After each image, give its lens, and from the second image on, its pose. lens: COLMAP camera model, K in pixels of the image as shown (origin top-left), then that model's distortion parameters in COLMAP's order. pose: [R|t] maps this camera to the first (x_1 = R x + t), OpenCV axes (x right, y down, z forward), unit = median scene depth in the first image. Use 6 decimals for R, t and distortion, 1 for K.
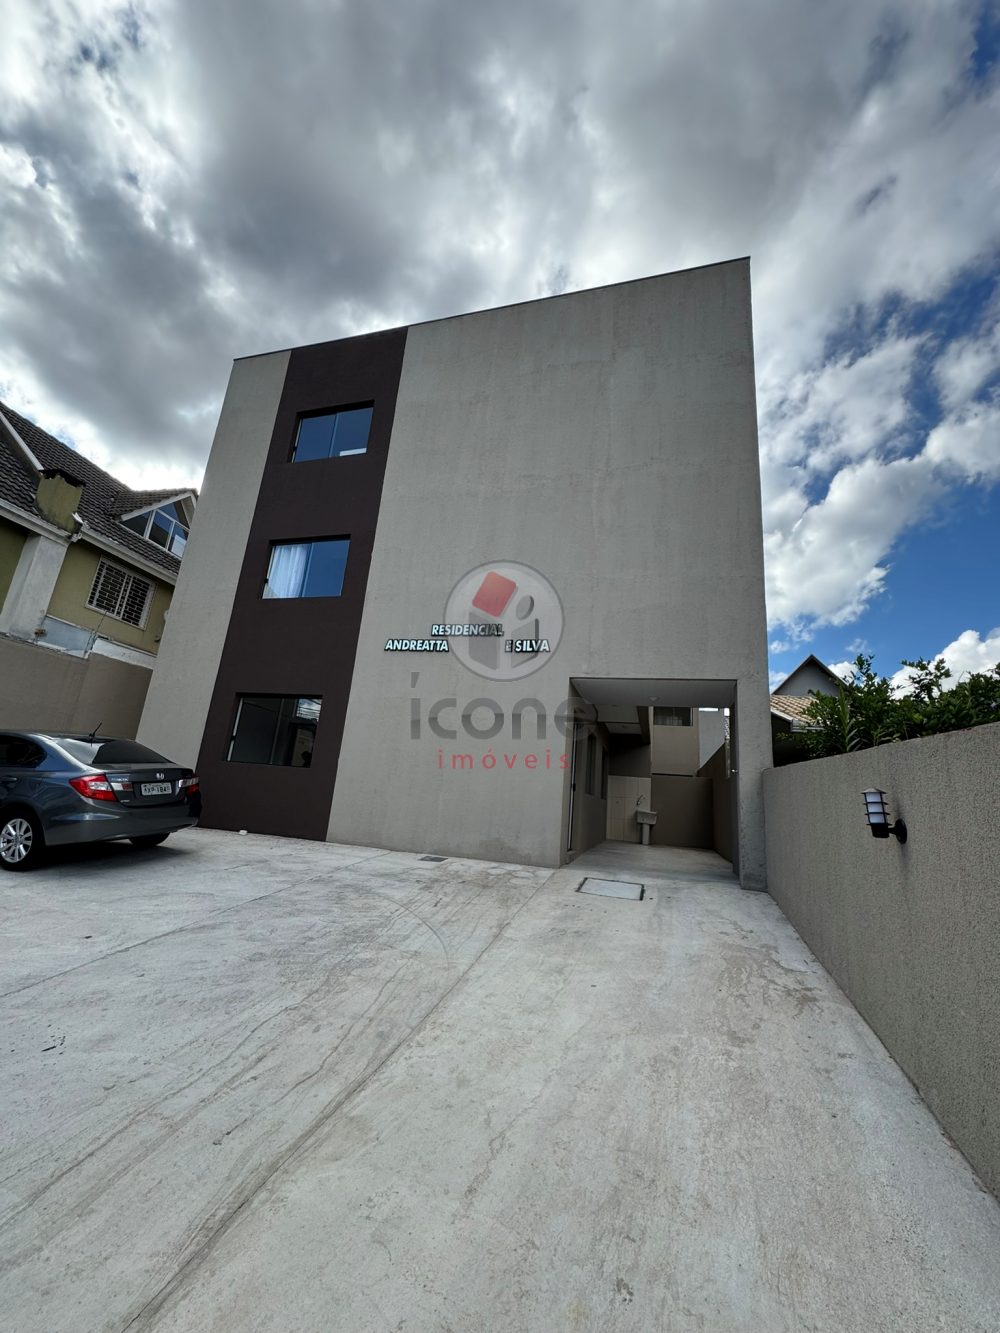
lens RADIAL K [[530.1, 0, 500.0], [0, 530.1, 666.5], [0, 0, 1]] dist [-0.001455, -0.000435]
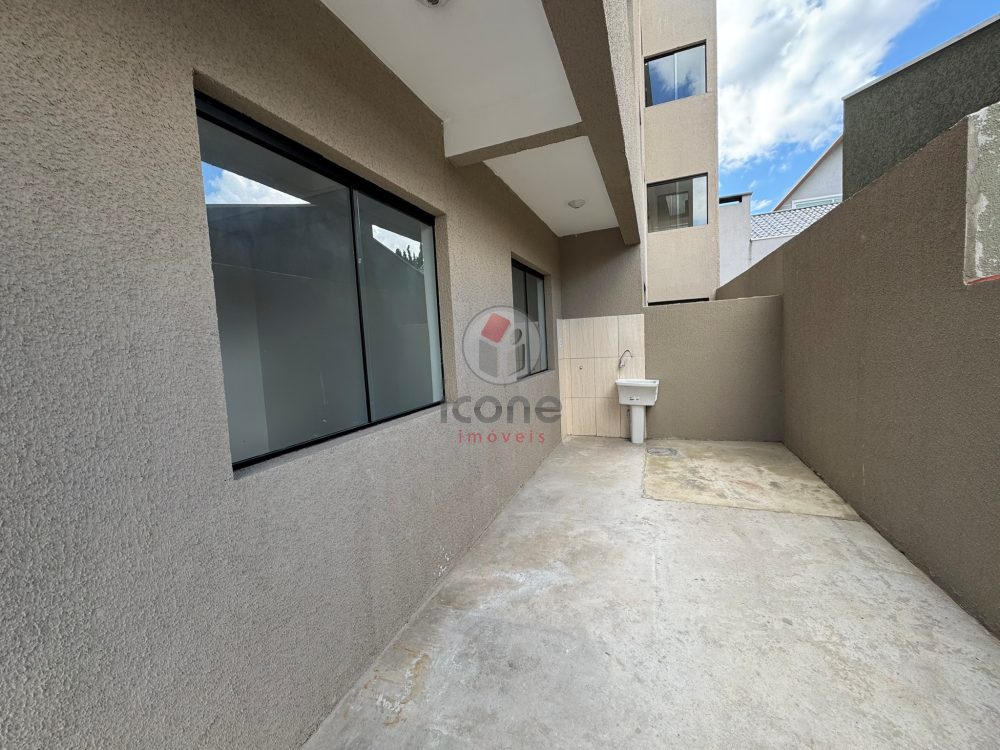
lens RADIAL K [[397.7, 0, 500.0], [0, 397.7, 375.0], [0, 0, 1]] dist [-0.001455, -0.000435]
pose [[0.988306, -0.116178, -0.098763, 0.185441], [0.142548, 0.933905, 0.327874, 0.125790], [0.054144, -0.338118, 0.939545, 0.641077]]
